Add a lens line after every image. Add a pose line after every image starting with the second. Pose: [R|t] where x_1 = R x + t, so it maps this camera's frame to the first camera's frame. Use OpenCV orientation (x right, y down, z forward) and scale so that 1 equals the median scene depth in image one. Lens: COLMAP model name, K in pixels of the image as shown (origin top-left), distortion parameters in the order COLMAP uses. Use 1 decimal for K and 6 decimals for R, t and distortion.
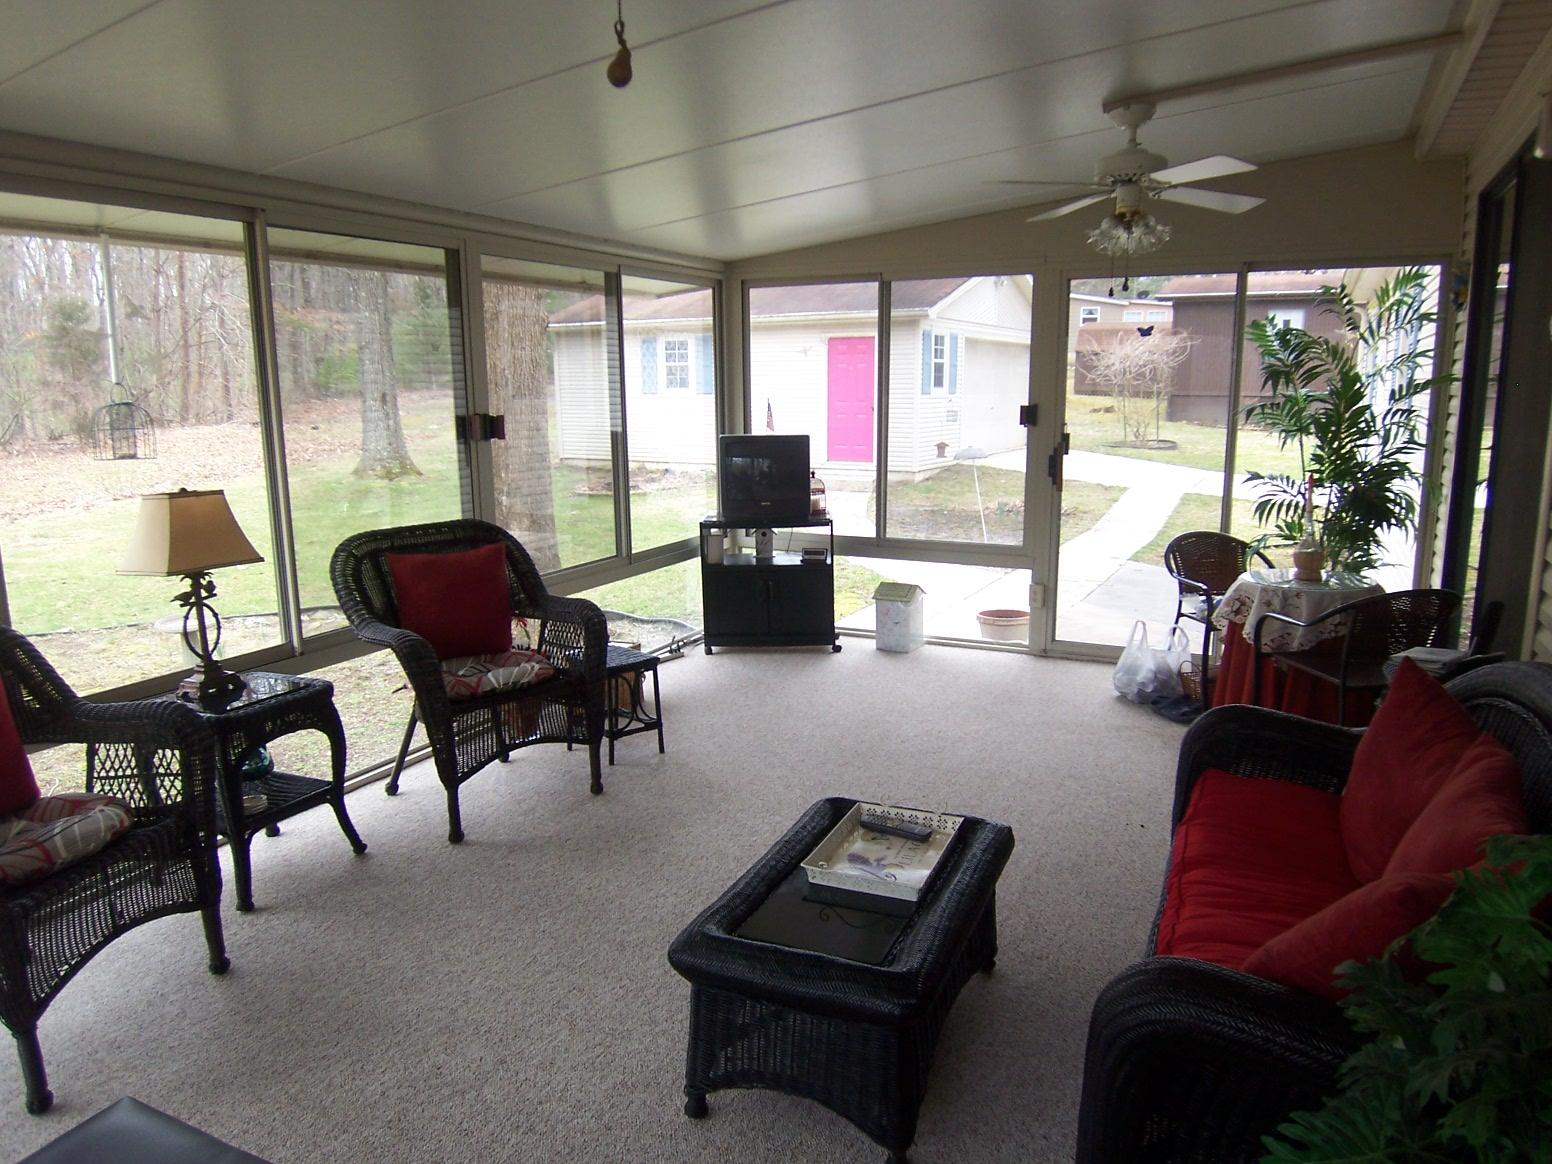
lens RADIAL K [[1057.2, 0, 776.0], [0, 1057.2, 582.0], [0, 0, 1]] dist [0.004466, -0.005808]
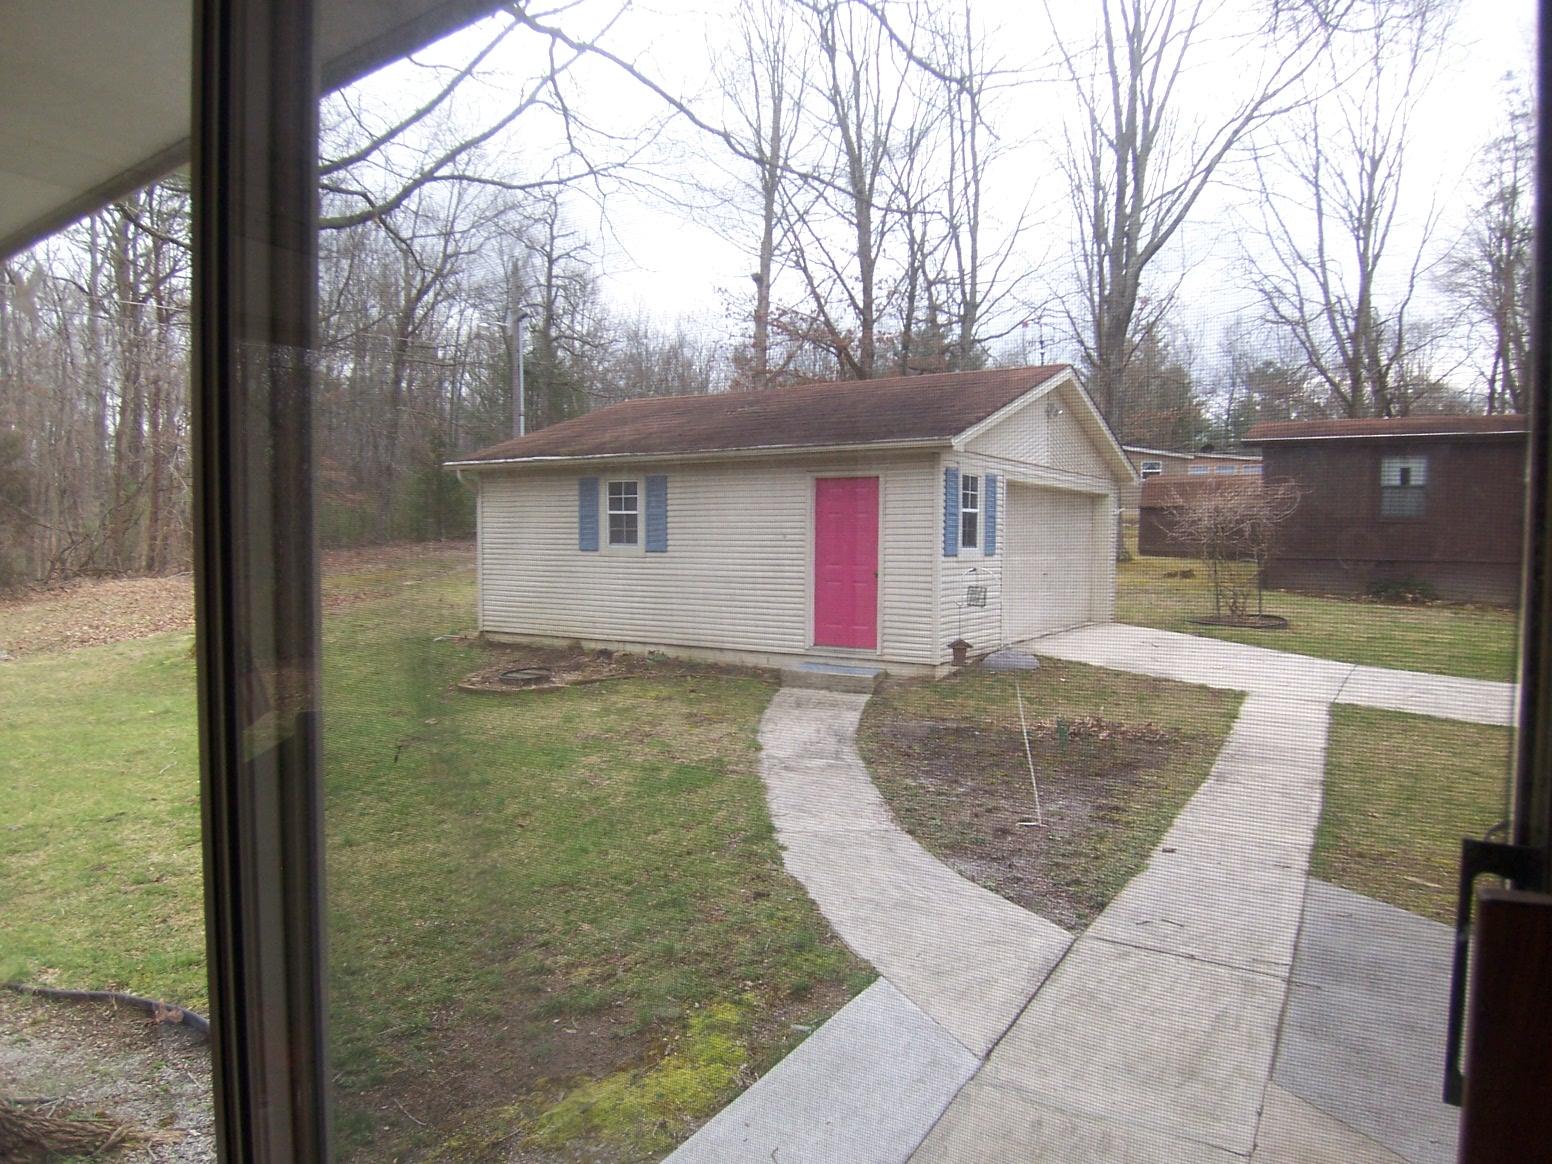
lens RADIAL K [[1057.2, 0, 776.0], [0, 1057.2, 582.0], [0, 0, 1]] dist [0.004466, -0.005808]
pose [[0.998718, 0.012275, -0.049114, 0.057483], [-0.019235, 0.989411, -0.143858, -0.053729], [0.046828, 0.144618, 0.988379, 0.284068]]
